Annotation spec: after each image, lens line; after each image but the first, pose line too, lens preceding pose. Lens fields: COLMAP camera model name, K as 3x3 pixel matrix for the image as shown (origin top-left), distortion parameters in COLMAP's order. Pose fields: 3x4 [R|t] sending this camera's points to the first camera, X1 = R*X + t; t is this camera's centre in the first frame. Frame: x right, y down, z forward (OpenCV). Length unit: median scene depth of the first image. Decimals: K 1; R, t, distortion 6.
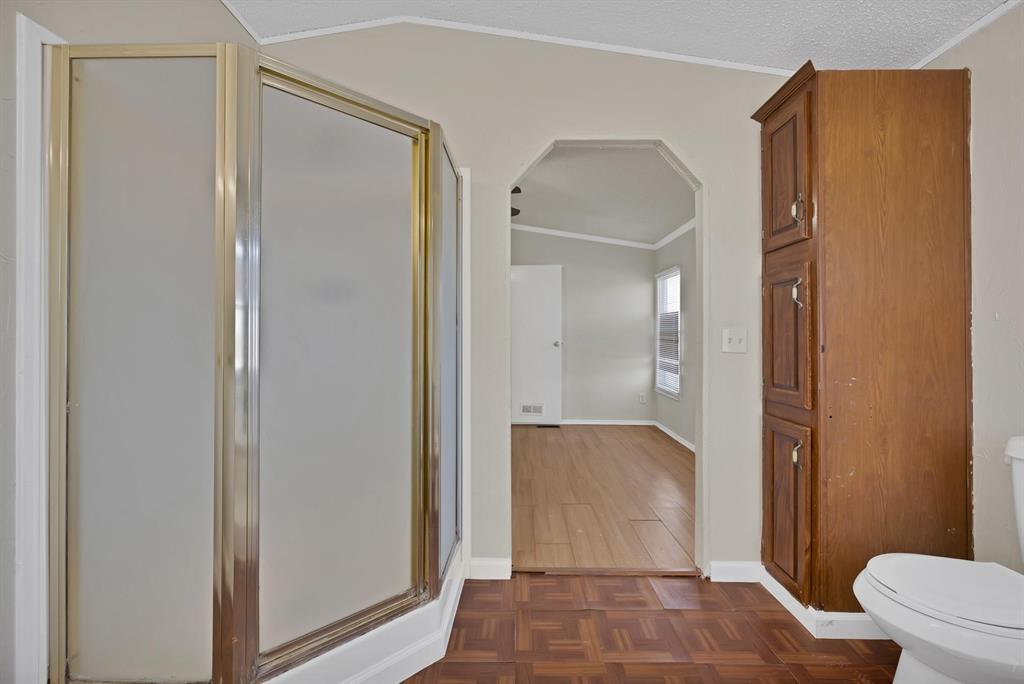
lens RADIAL K [[450.9, 0, 514.5], [0, 450.9, 336.0], [0, 0, 1]] dist [-0.000197, 0.001225]
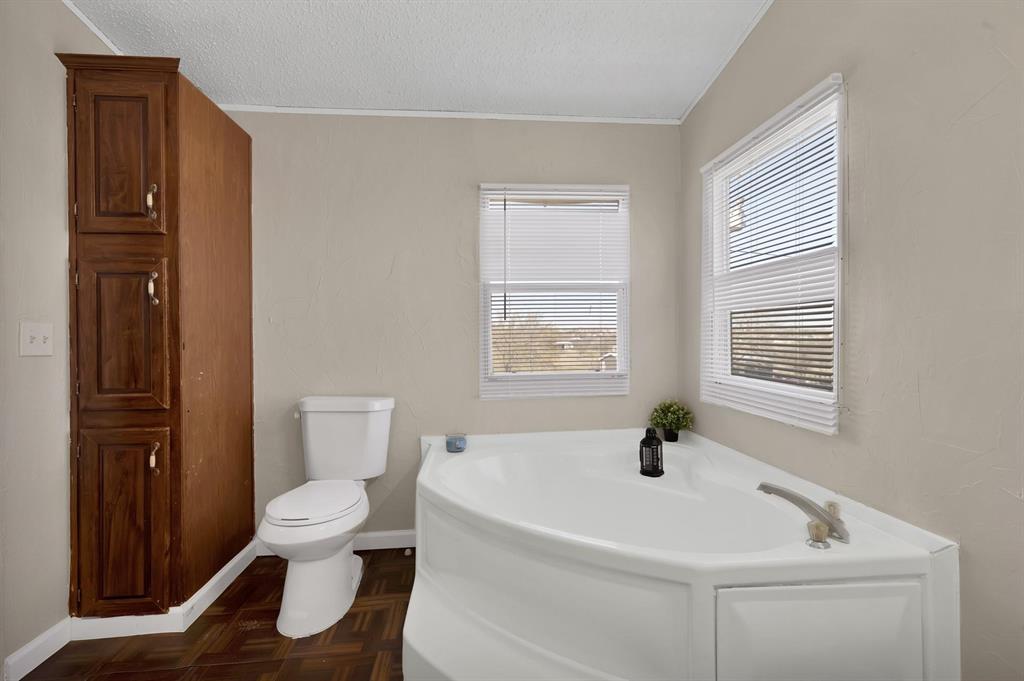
lens RADIAL K [[450.9, 0, 507.5], [0, 450.9, 335.5], [0, 0, 1]] dist [-0.000197, 0.001225]
pose [[-0.113650, 0.005186, 0.993507, -0.406195], [0.004599, 0.999978, -0.004694, 0.012350], [-0.993510, 0.004036, -0.113671, 0.375036]]
